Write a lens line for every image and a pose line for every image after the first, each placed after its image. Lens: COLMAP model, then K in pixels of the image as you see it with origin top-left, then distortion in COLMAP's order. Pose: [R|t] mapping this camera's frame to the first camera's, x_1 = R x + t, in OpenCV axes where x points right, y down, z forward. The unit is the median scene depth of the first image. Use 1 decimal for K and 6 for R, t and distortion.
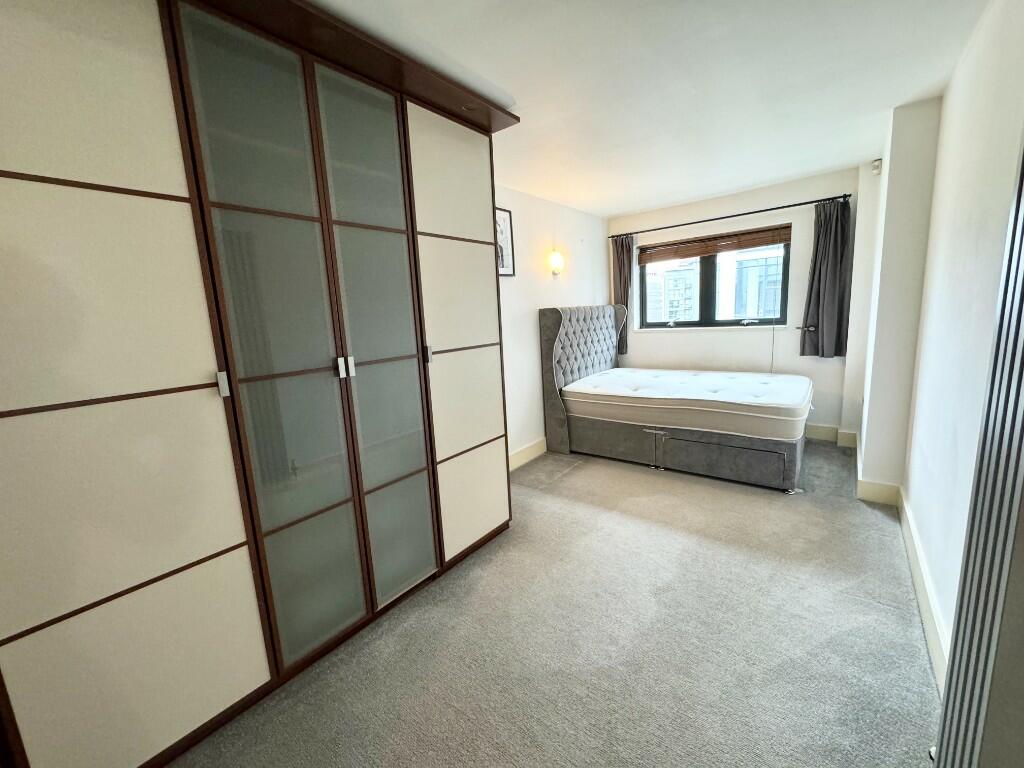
lens RADIAL K [[407.9, 0, 512.0], [0, 407.9, 384.0], [0, 0, 1]] dist [-0.001844, 0.000092]
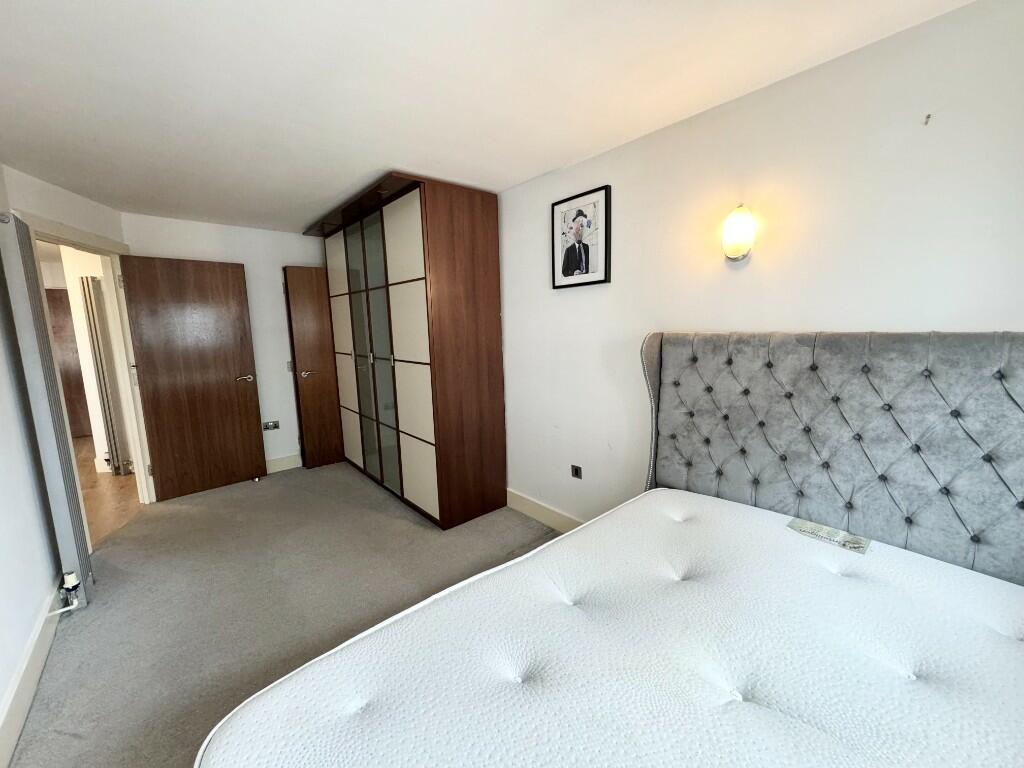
lens RADIAL K [[407.9, 0, 512.0], [0, 407.9, 384.0], [0, 0, 1]] dist [-0.001844, 0.000092]
pose [[-0.189551, 0.214012, -0.958264, 0.715919], [-0.127827, 0.962272, 0.240193, -0.244685], [0.973515, 0.168020, -0.155044, 0.978785]]
